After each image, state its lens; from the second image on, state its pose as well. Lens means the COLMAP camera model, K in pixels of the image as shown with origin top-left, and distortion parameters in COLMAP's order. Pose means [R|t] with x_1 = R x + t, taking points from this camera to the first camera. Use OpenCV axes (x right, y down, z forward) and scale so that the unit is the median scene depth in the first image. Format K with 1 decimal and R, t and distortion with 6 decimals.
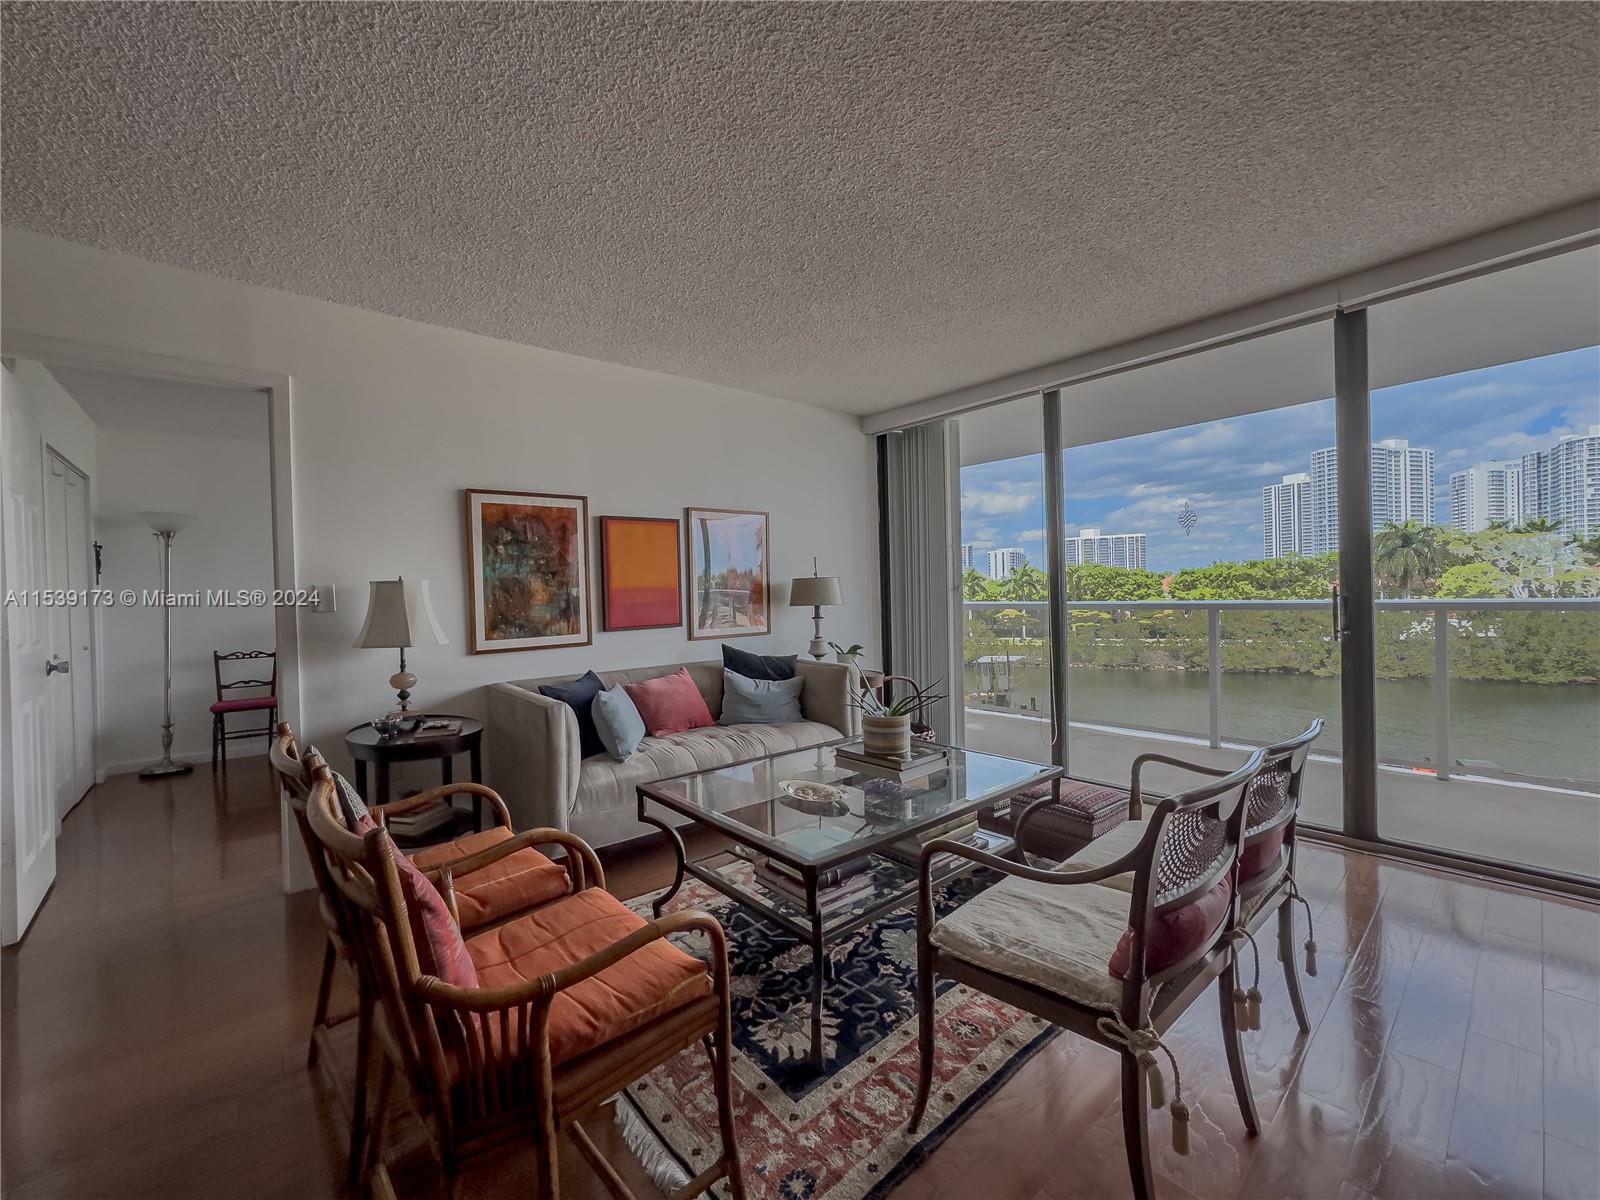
lens RADIAL K [[649.8, 0, 790.2], [0, 649.8, 598.2], [0, 0, 1]] dist [-0.030548, 0.013478]
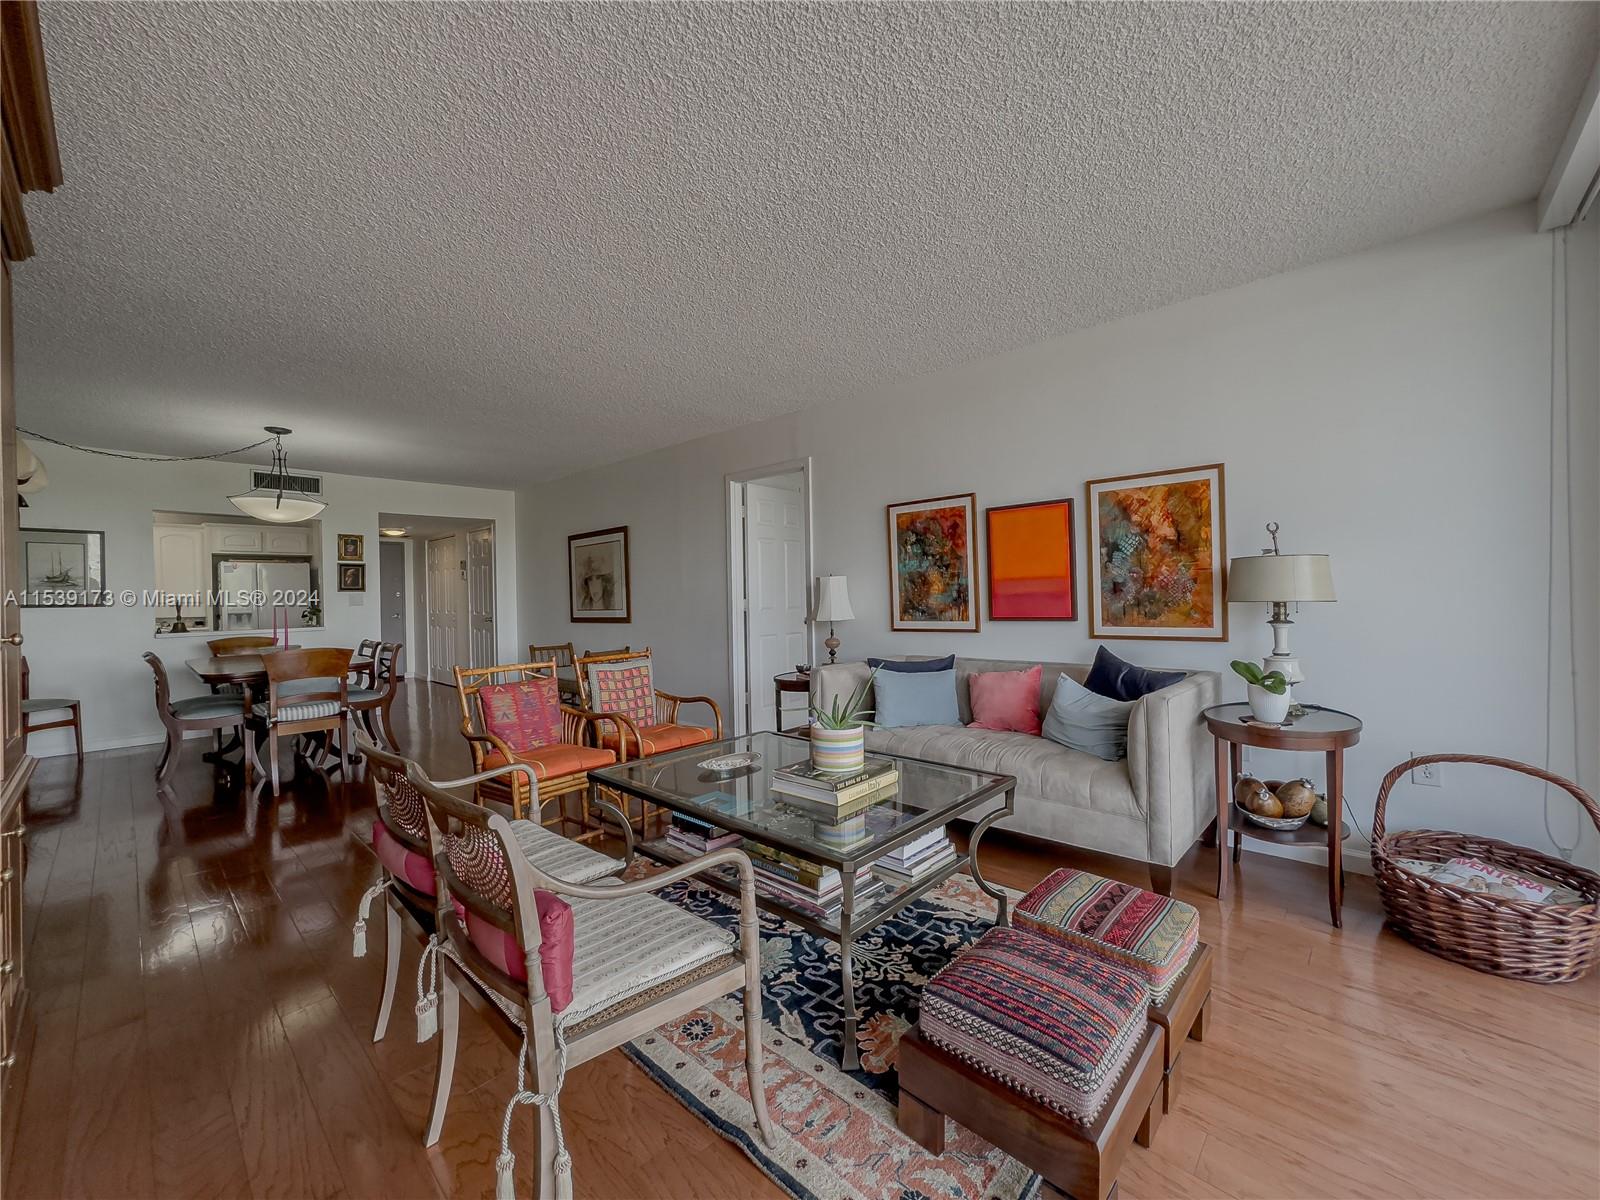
lens RADIAL K [[649.8, 0, 798.2], [0, 649.8, 598.1], [0, 0, 1]] dist [-0.030548, 0.013478]
pose [[0.111664, 0.024418, -0.993446, 0.732644], [0.007365, 0.999650, 0.025399, -0.013665], [0.993719, -0.010153, 0.111445, 0.610147]]
